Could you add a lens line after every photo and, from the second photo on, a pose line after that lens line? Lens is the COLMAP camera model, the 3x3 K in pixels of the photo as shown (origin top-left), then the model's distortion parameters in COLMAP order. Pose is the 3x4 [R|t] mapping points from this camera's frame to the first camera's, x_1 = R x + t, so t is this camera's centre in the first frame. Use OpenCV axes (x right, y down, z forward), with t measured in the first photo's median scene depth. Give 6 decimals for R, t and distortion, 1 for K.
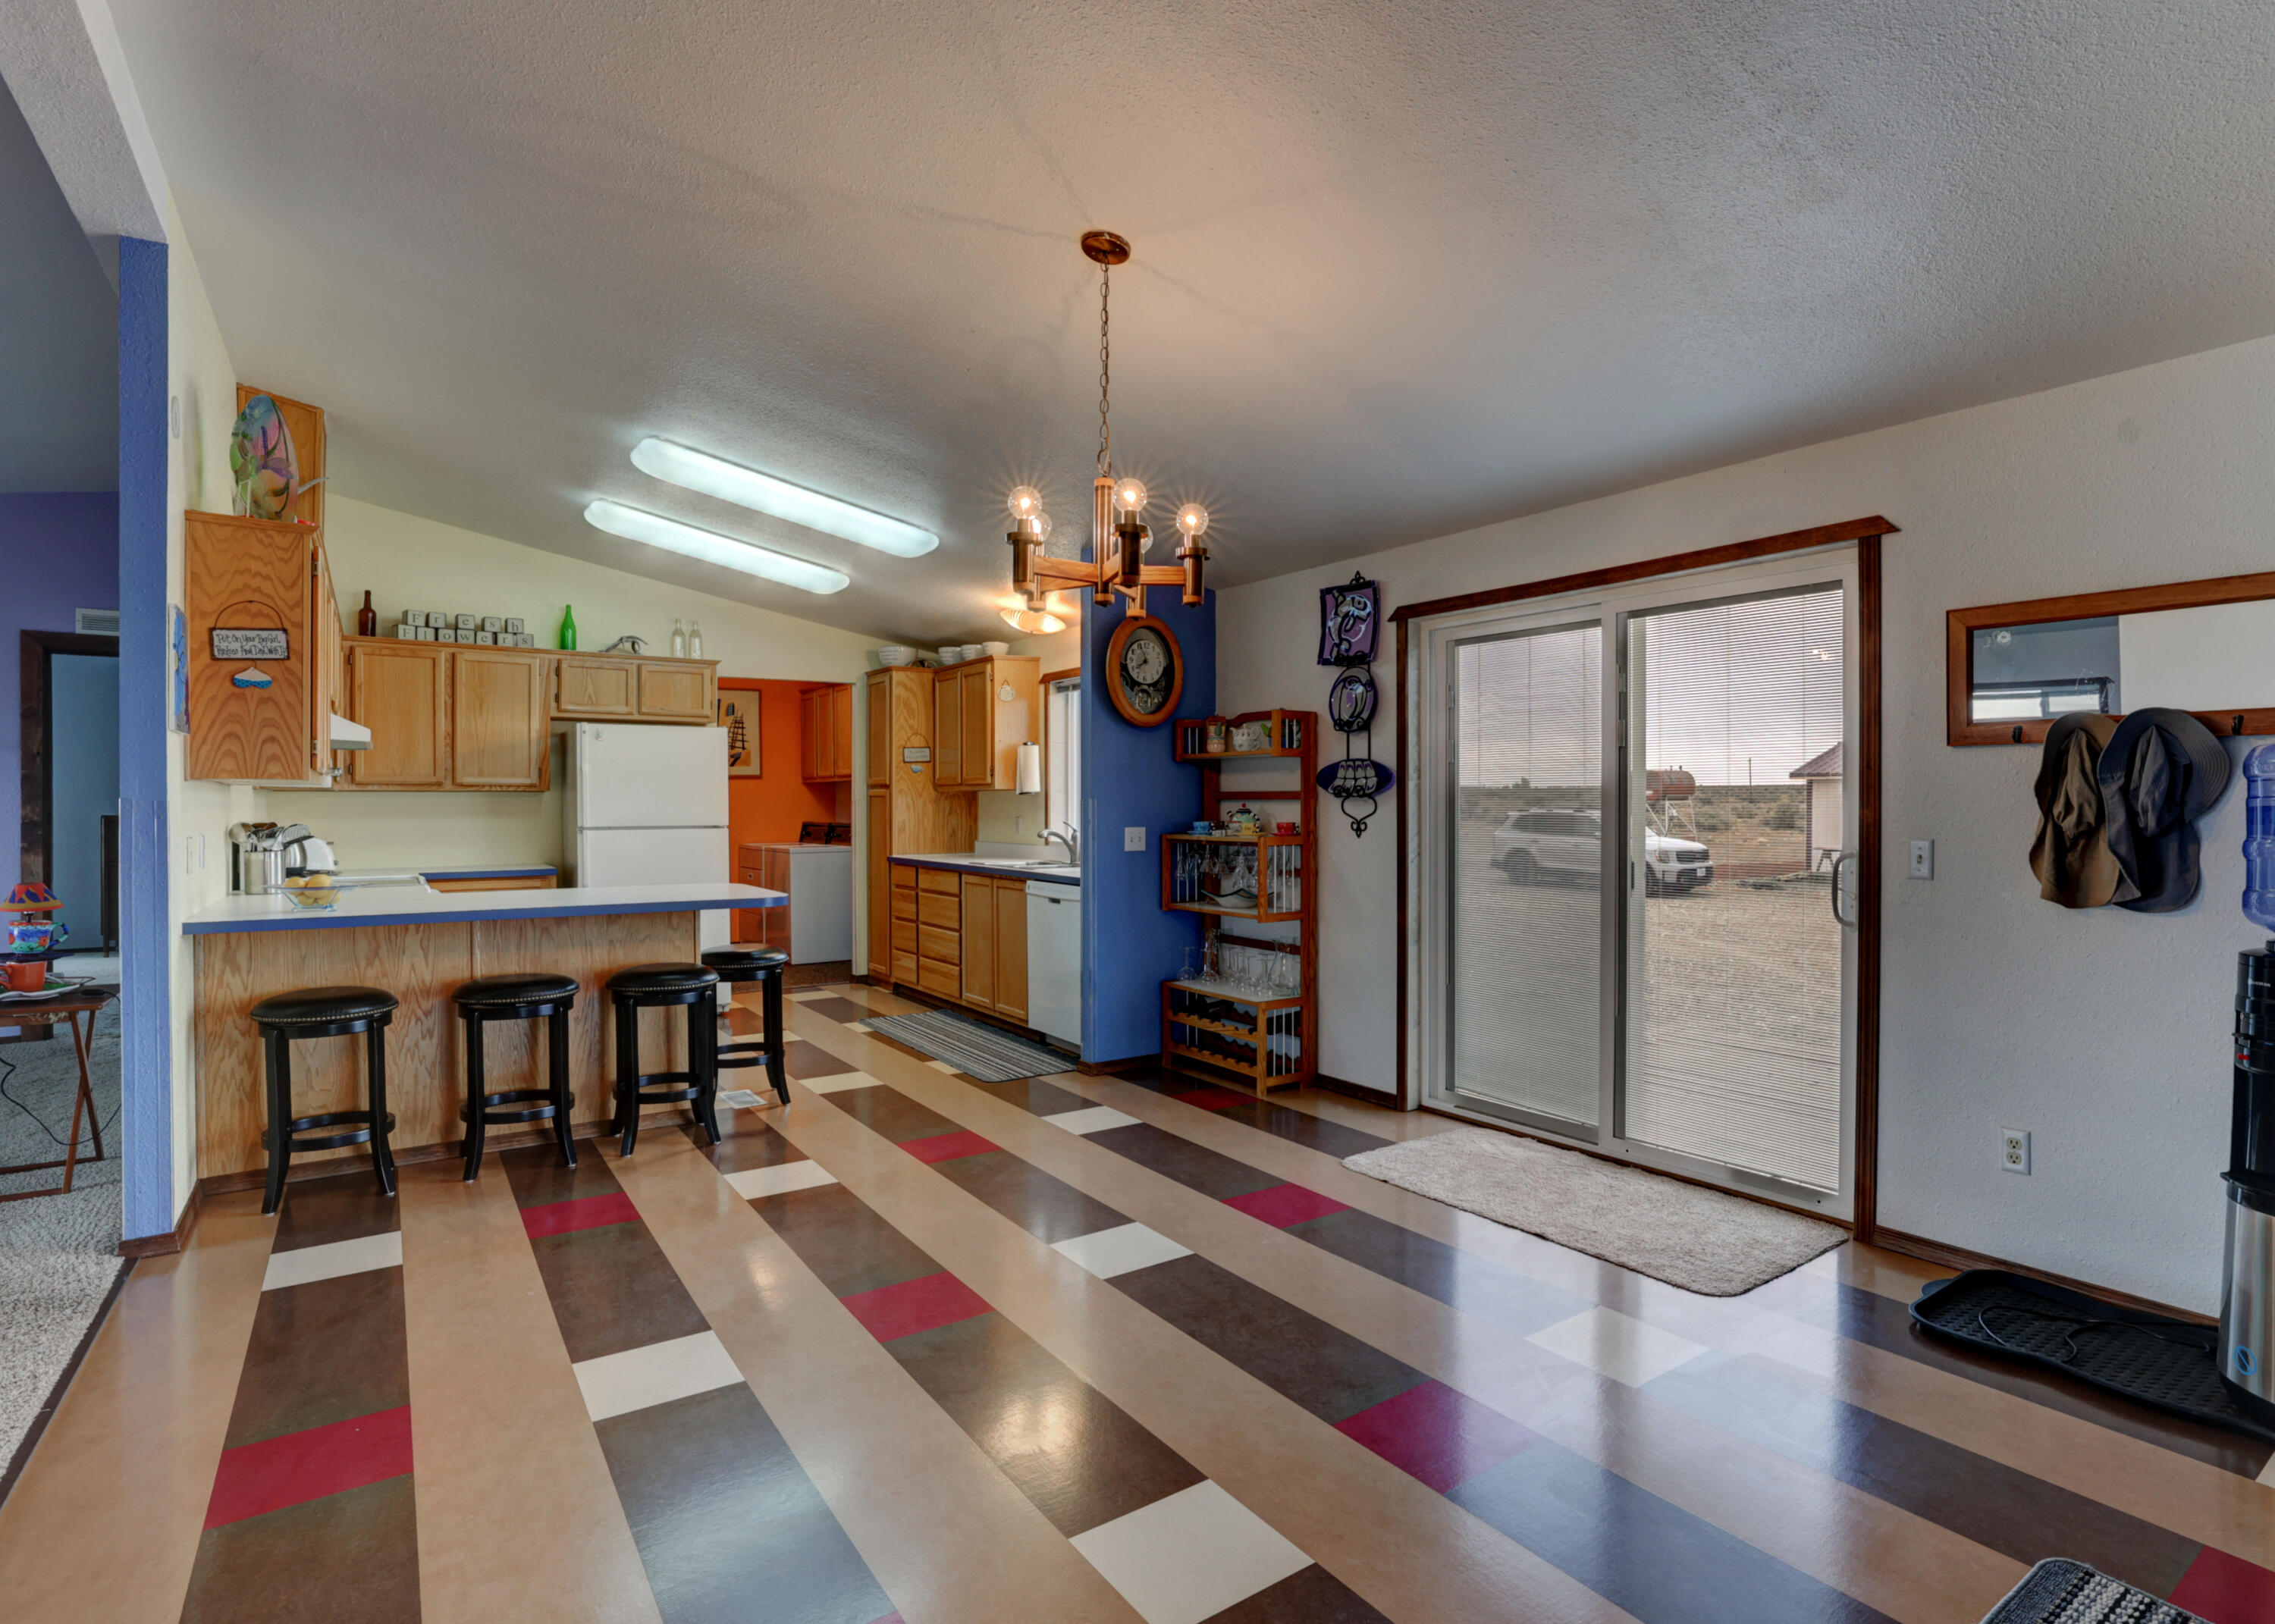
lens RADIAL K [[1124.7, 0, 1199.6], [0, 1124.7, 815.9], [0, 0, 1]] dist [-0.024833, 0.006182]
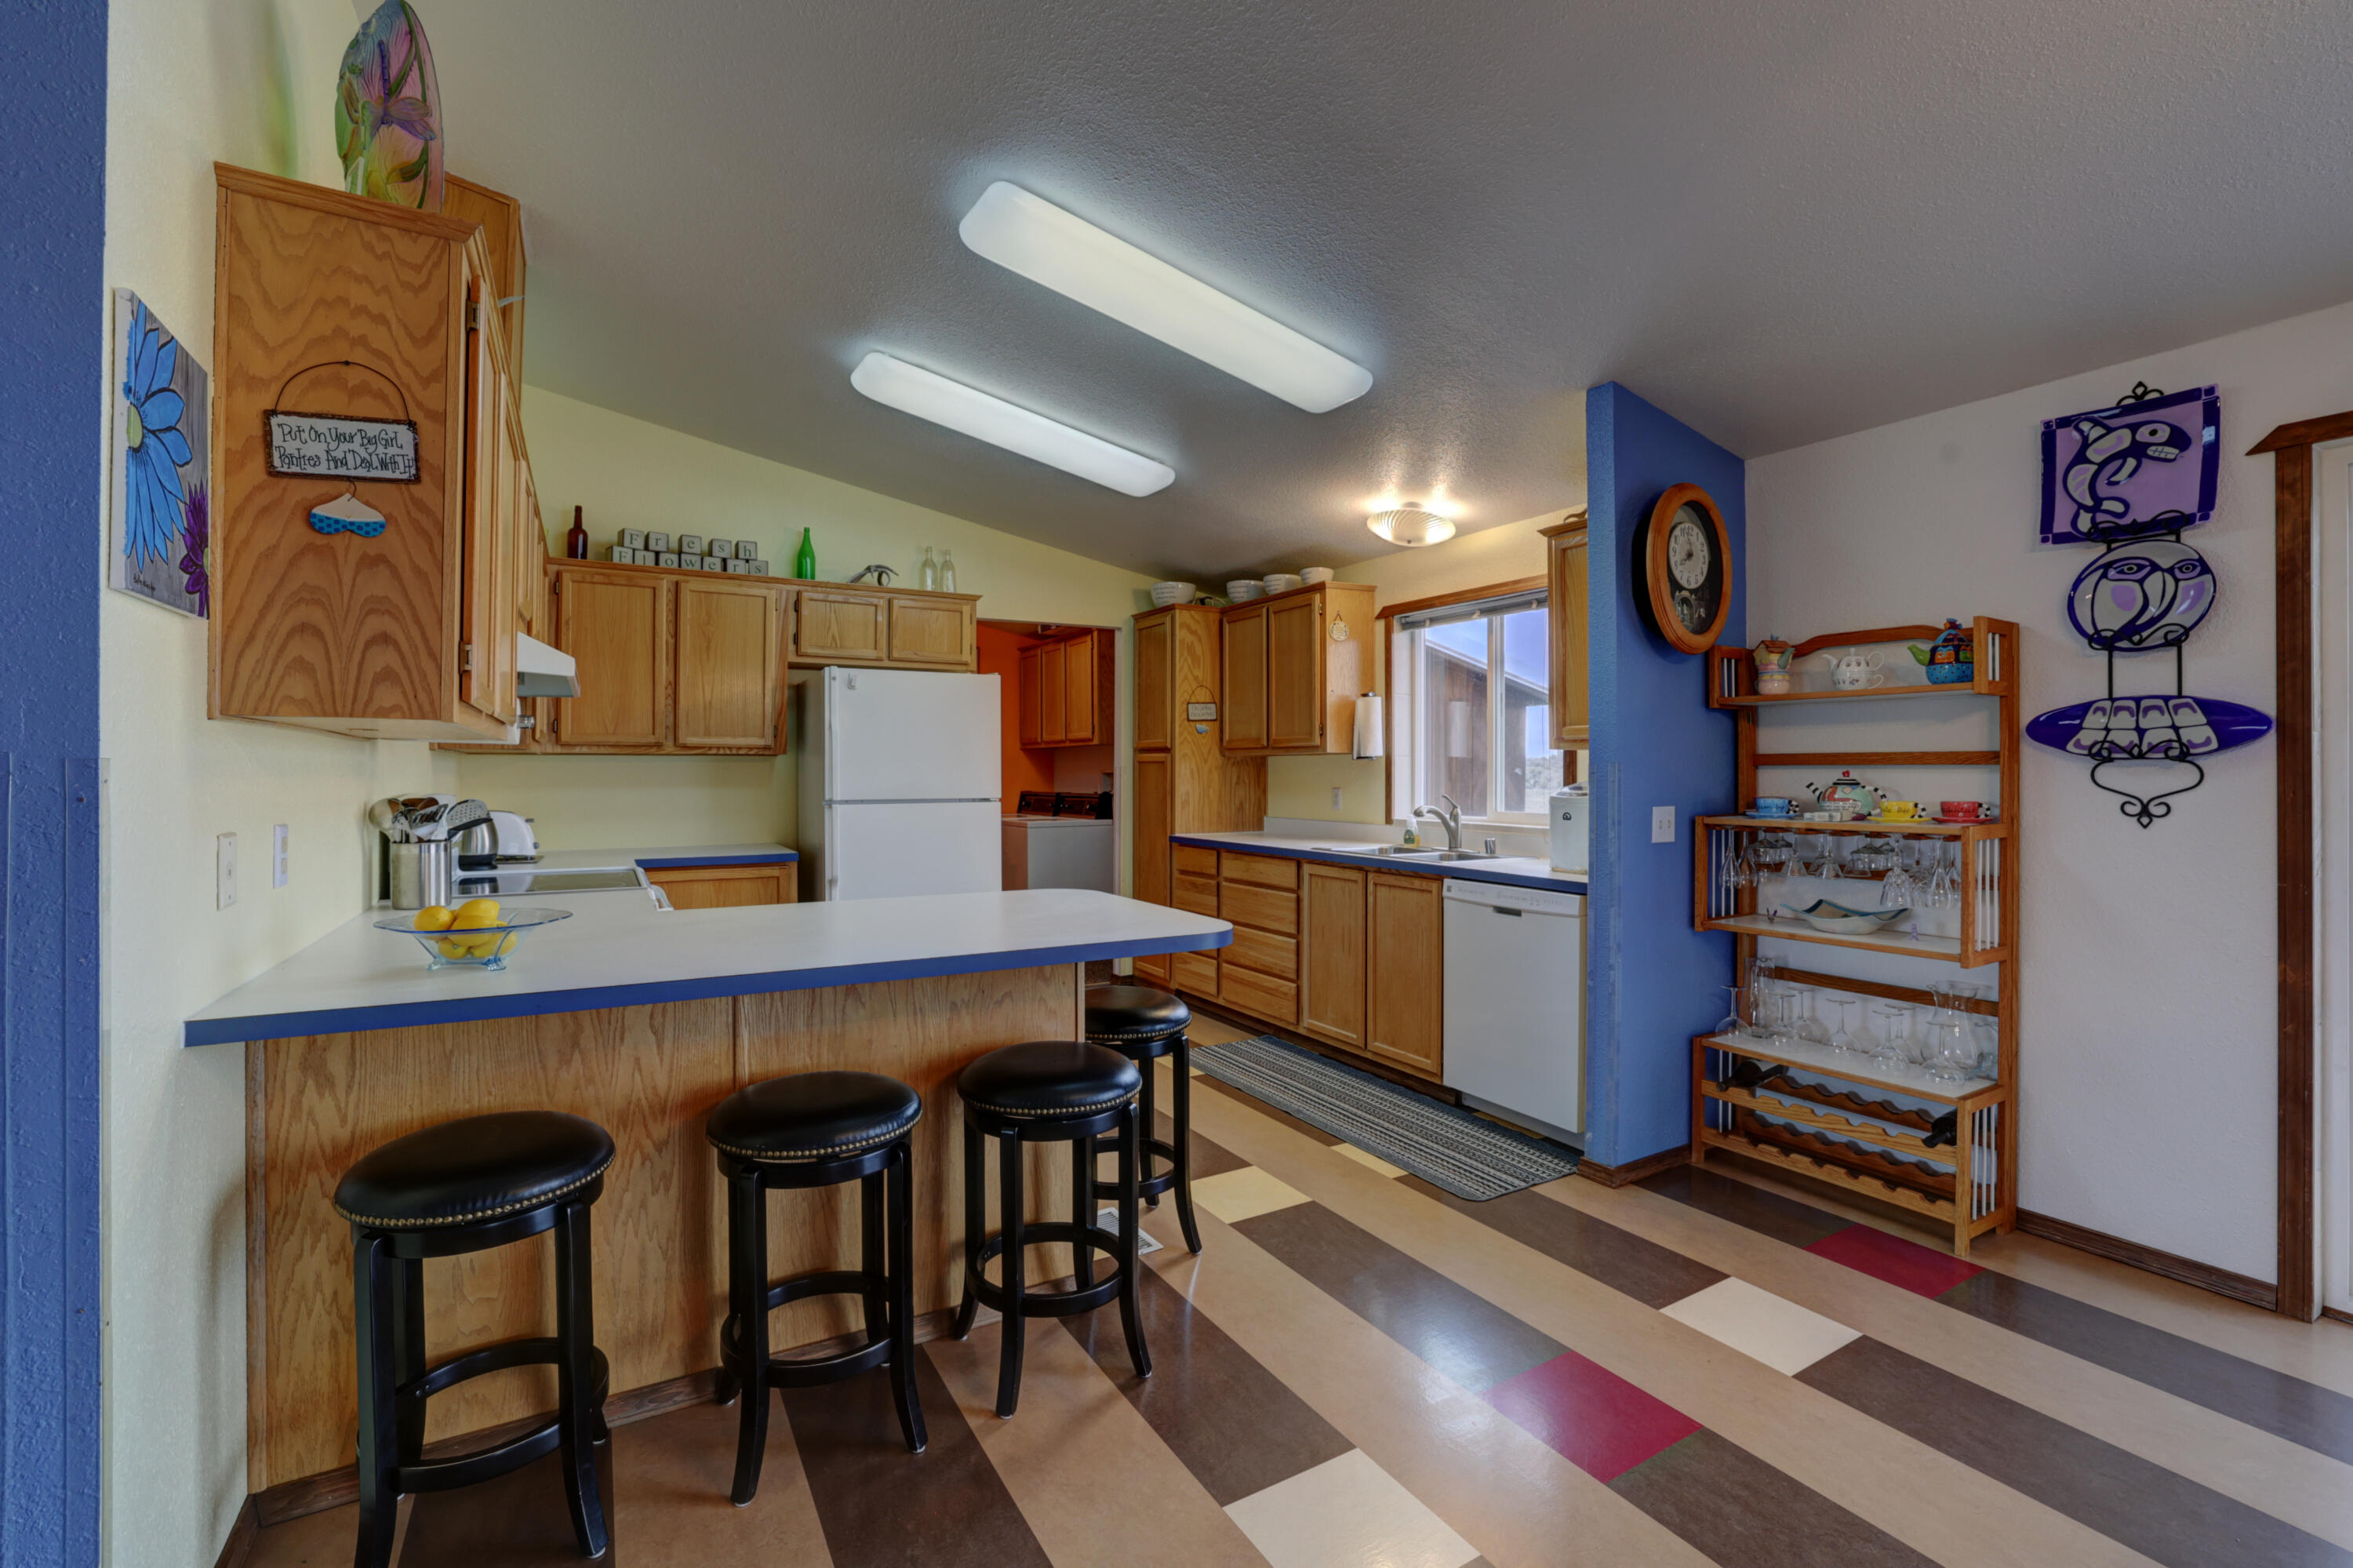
lens RADIAL K [[1016.8, 0, 1181.0], [0, 1016.8, 769.4], [0, 0, 1]] dist [-0.031778, 0.007017]
pose [[0.994323, 0.000997, -0.106396, -0.303100], [-0.002426, 0.999909, -0.013299, -0.003522], [0.106373, 0.013482, 0.994235, 0.416210]]
